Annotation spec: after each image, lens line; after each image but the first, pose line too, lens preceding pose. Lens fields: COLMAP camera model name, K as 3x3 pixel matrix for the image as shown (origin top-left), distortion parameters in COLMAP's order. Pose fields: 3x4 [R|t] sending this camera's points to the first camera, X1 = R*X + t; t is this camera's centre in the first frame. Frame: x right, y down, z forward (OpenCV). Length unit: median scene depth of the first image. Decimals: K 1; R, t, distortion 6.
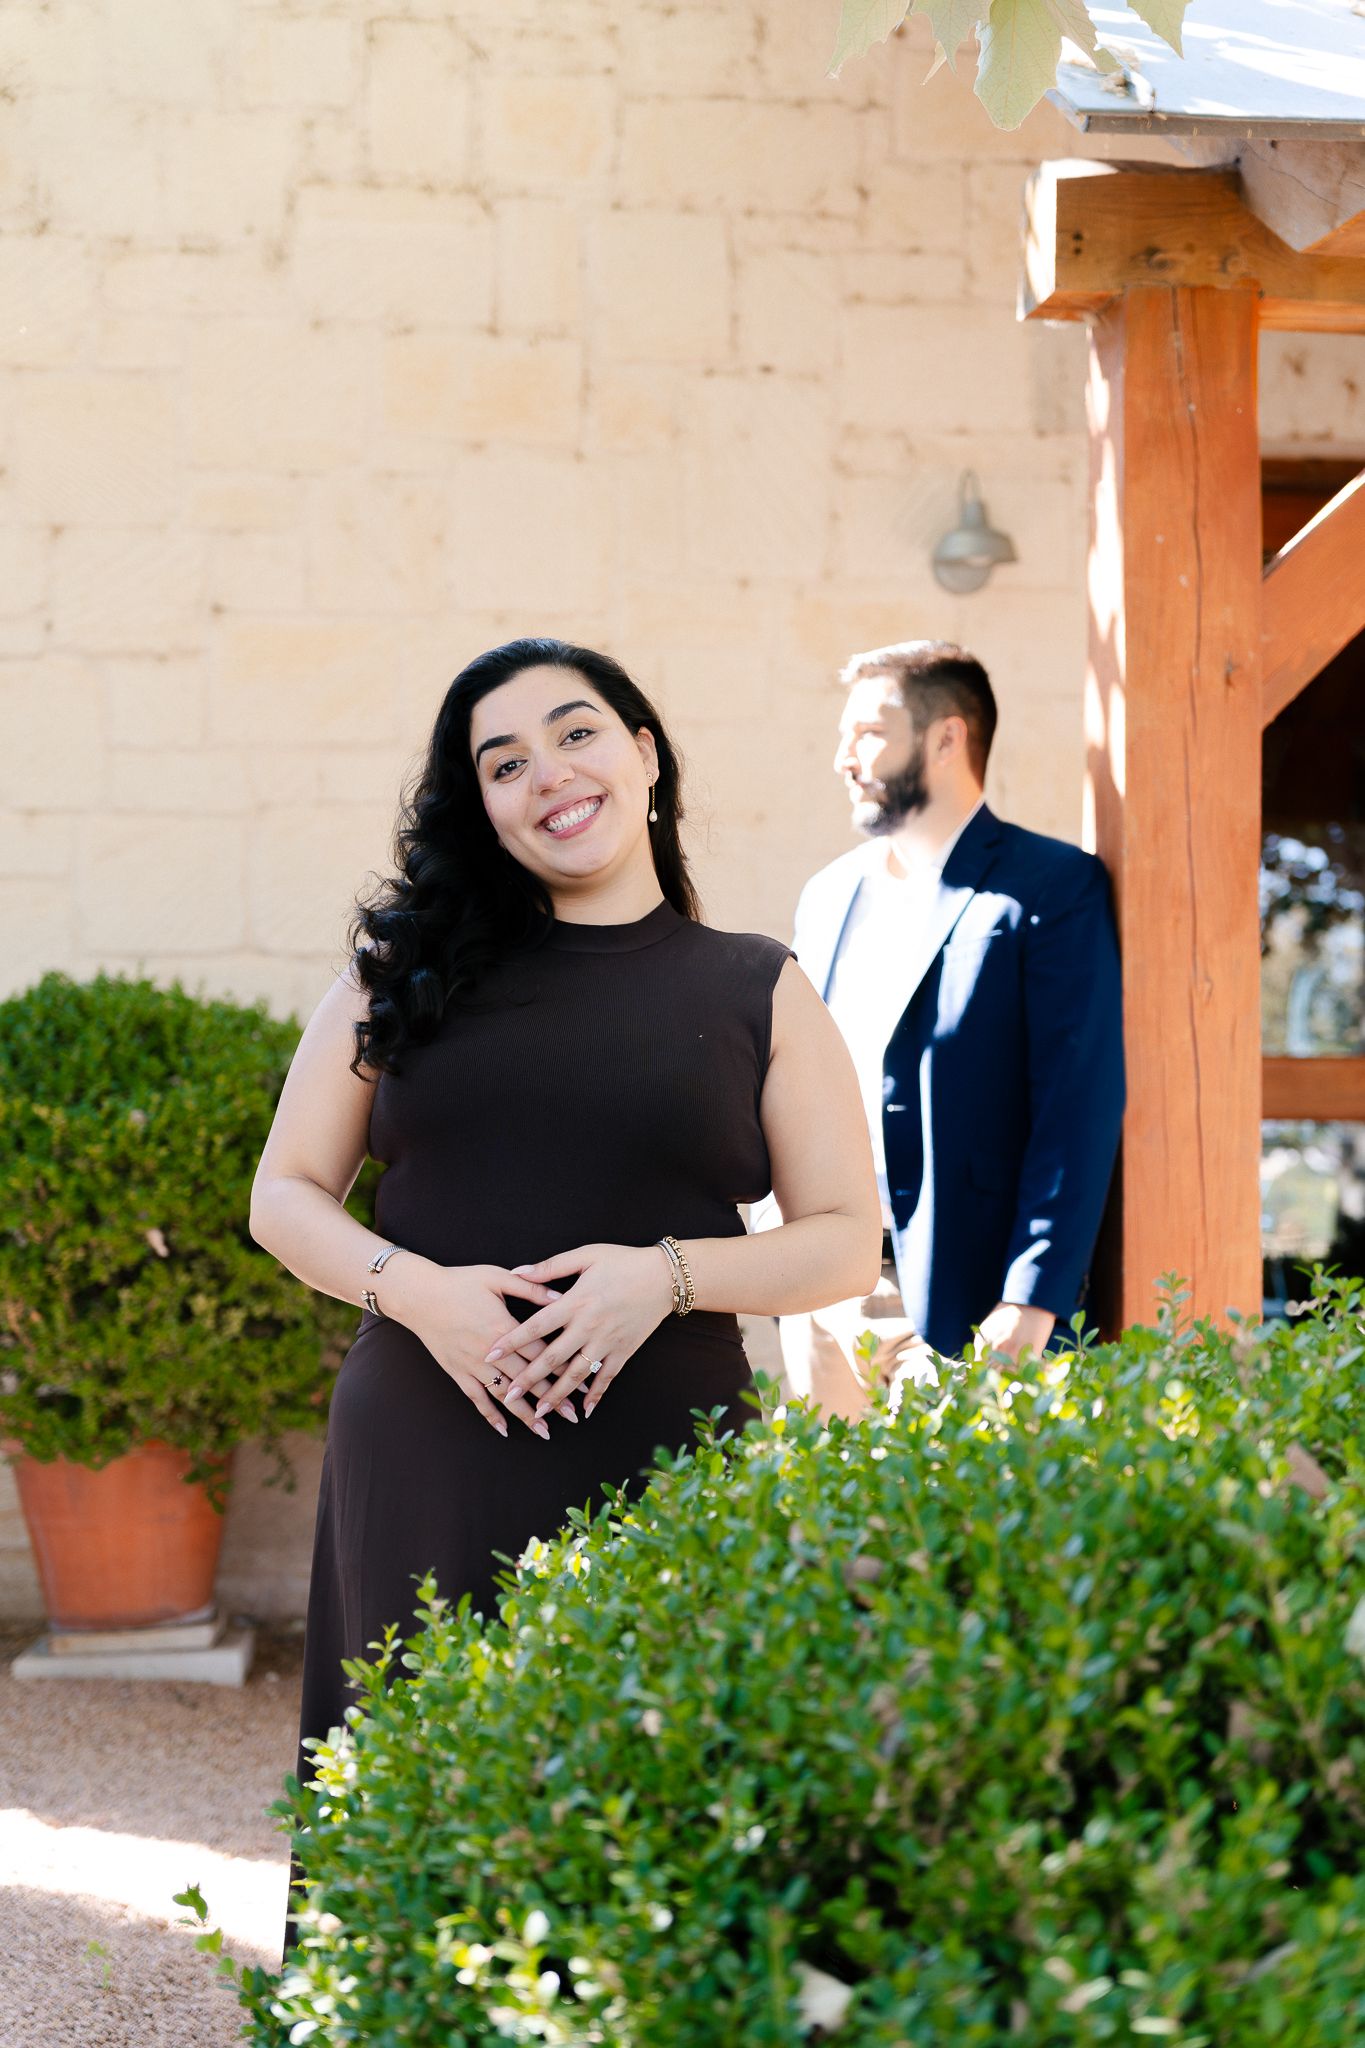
lens RADIAL K [[2958.3, 0, 682.5], [0, 2958.3, 1024.0], [0, 0, 1]] dist [0.023819, 0.026657]
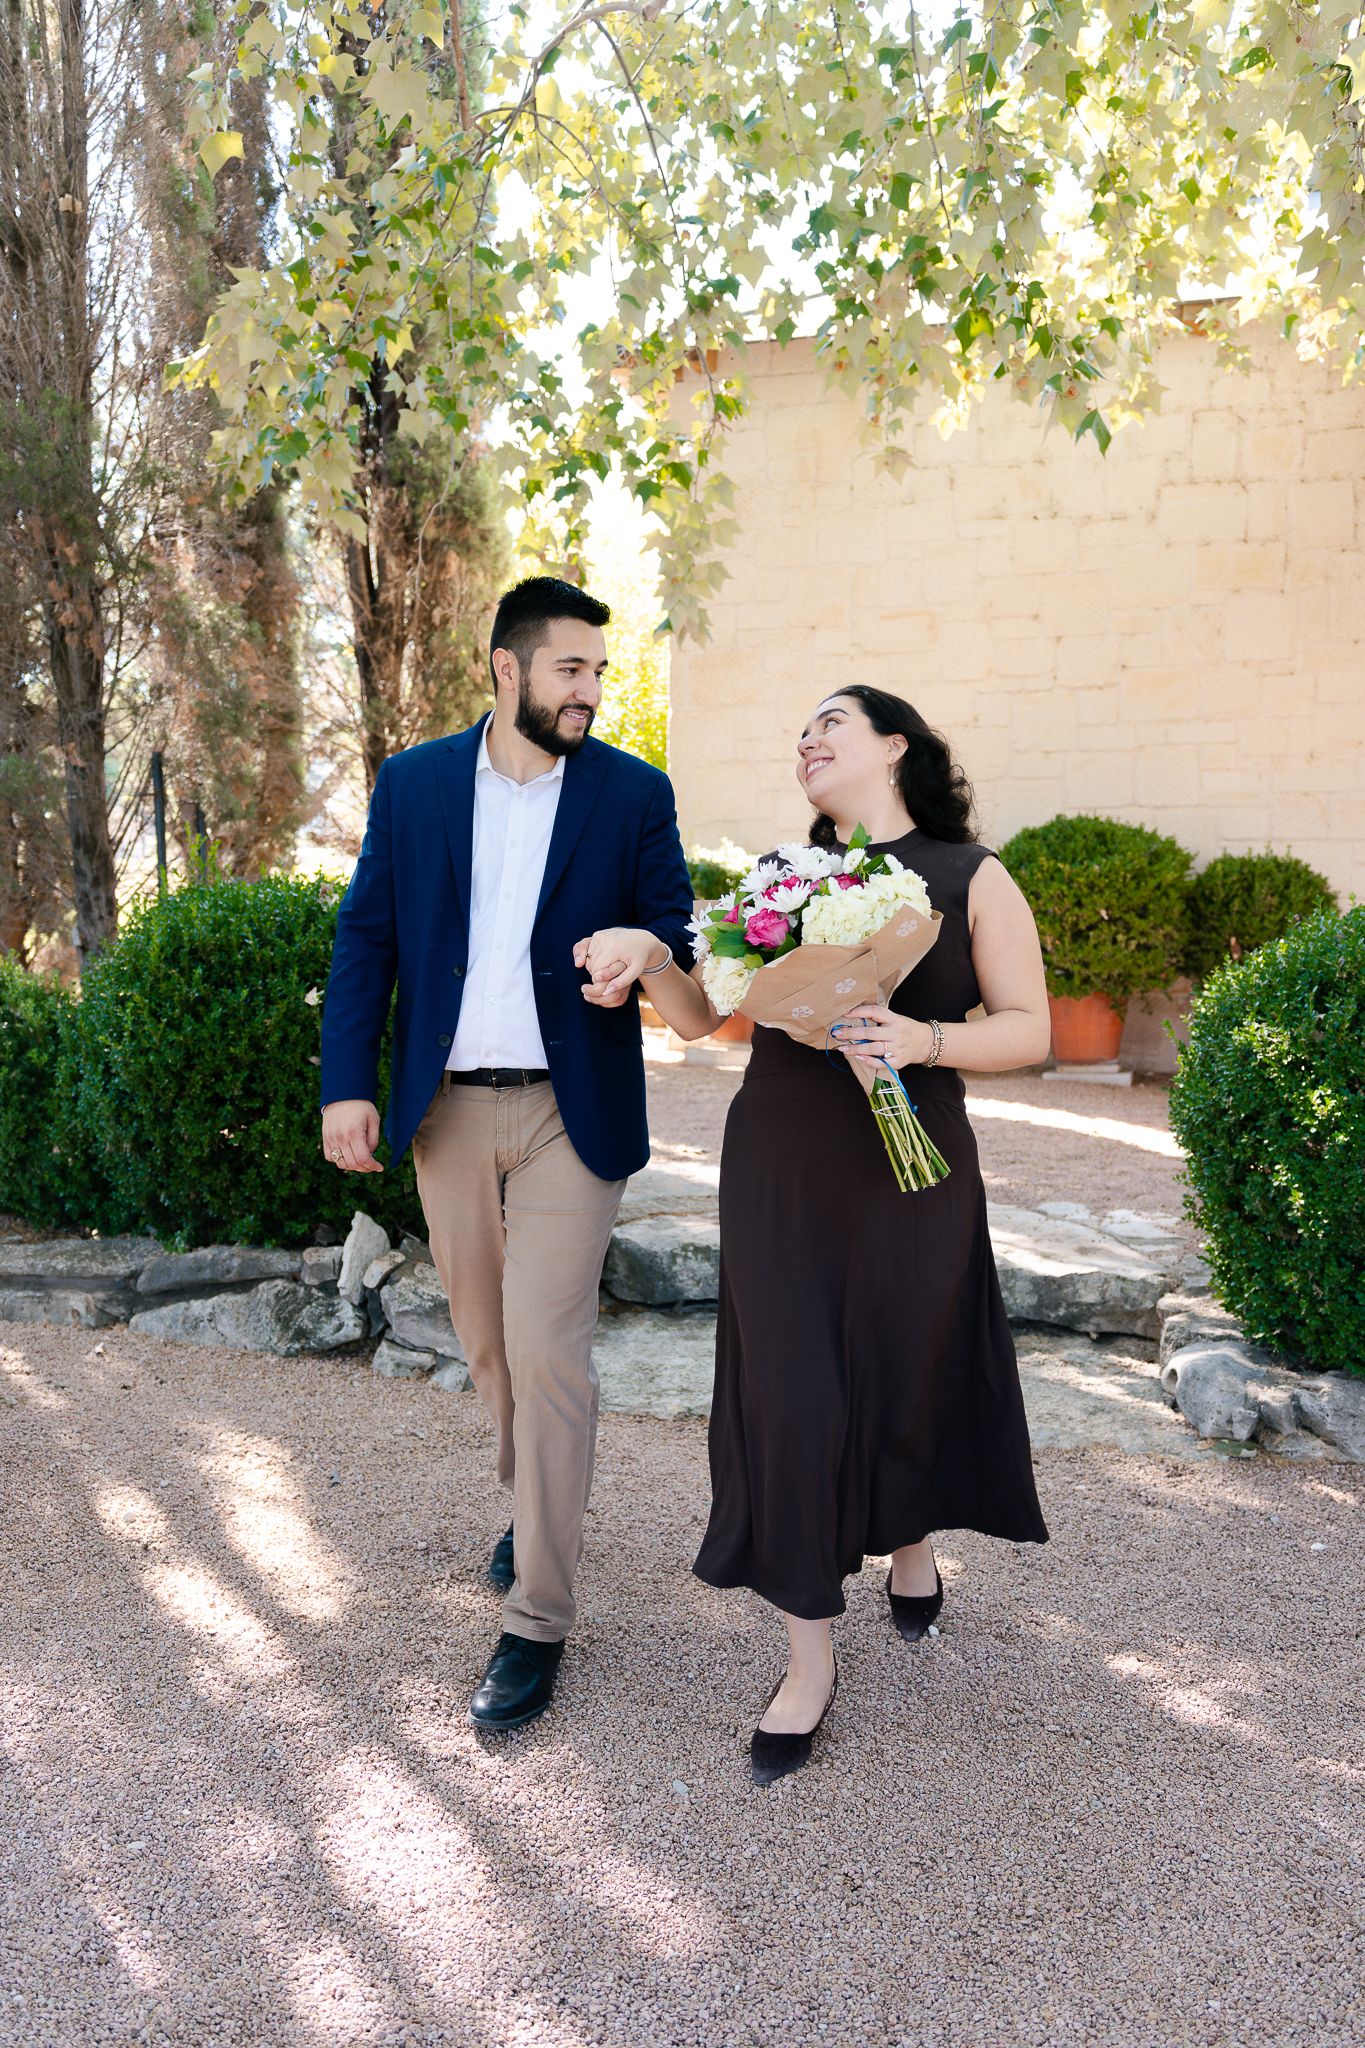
lens RADIAL K [[1559.5, 0, 682.5], [0, 1559.5, 1024.0], [0, 0, 1]] dist [0.005143, -0.004516]
pose [[0.921942, 0.030524, -0.386124, 0.018727], [0.010782, 0.994481, 0.104362, 0.020507], [0.387178, -0.100379, 0.916524, -0.442971]]
